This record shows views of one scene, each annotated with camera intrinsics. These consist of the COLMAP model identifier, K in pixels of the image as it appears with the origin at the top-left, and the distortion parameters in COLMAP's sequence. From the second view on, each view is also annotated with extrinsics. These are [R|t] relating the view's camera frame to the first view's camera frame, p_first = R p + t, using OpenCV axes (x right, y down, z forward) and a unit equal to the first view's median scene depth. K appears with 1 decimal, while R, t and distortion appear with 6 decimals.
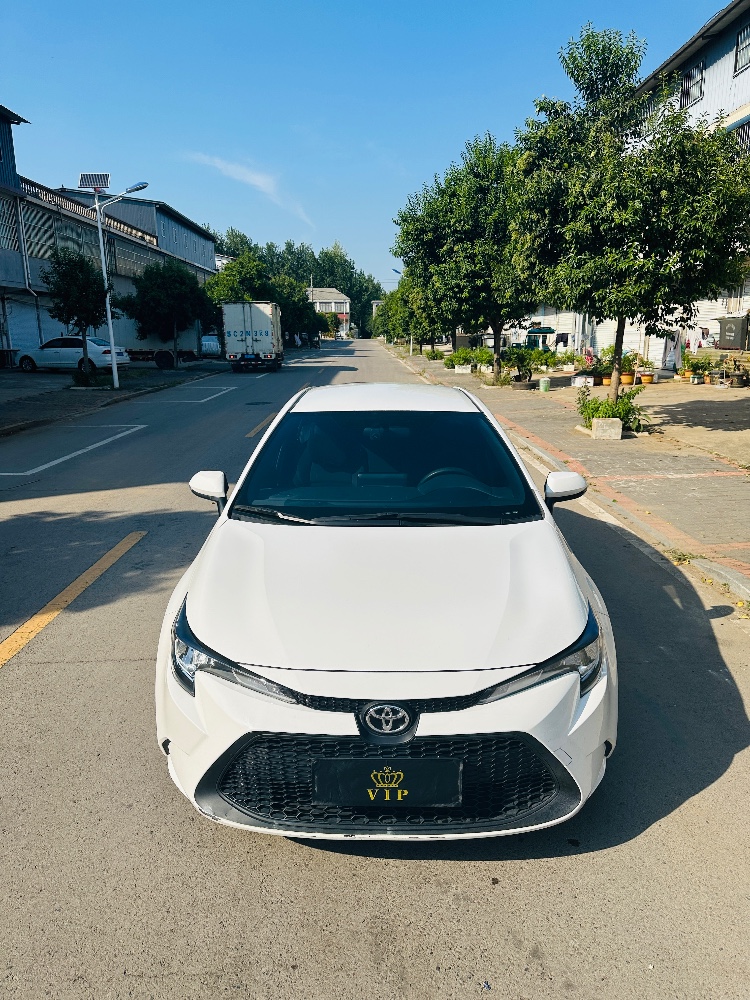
lens RADIAL K [[718.6, 0, 377.6], [0, 718.6, 501.7], [0, 0, 1]] dist [0.007351, -0.013036]
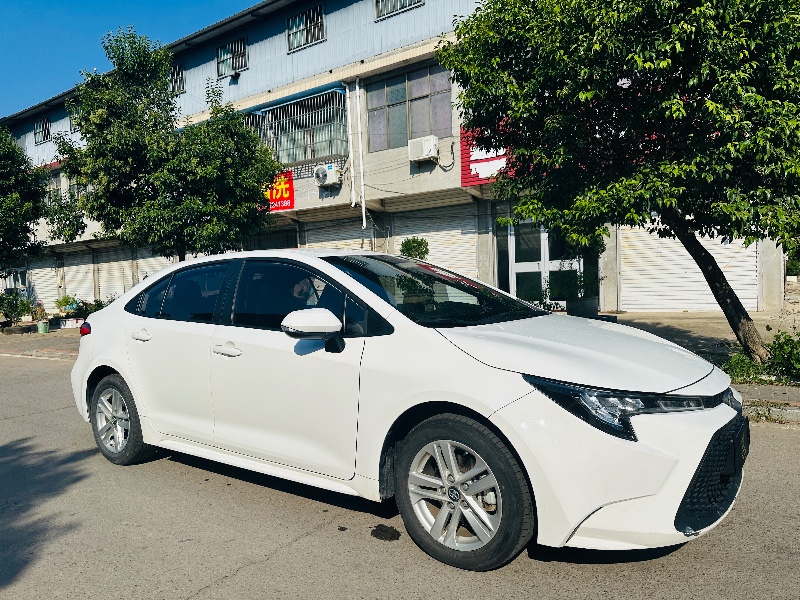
lens RADIAL K [[564.1, 0, 401.7], [0, 564.1, 300.6], [0, 0, 1]] dist [0.096781, -0.142951]
pose [[0.583928, -0.041276, 0.810756, -0.149153], [0.220936, 0.969089, -0.109788, 0.010253], [-0.781163, 0.243234, 0.574997, 0.093574]]
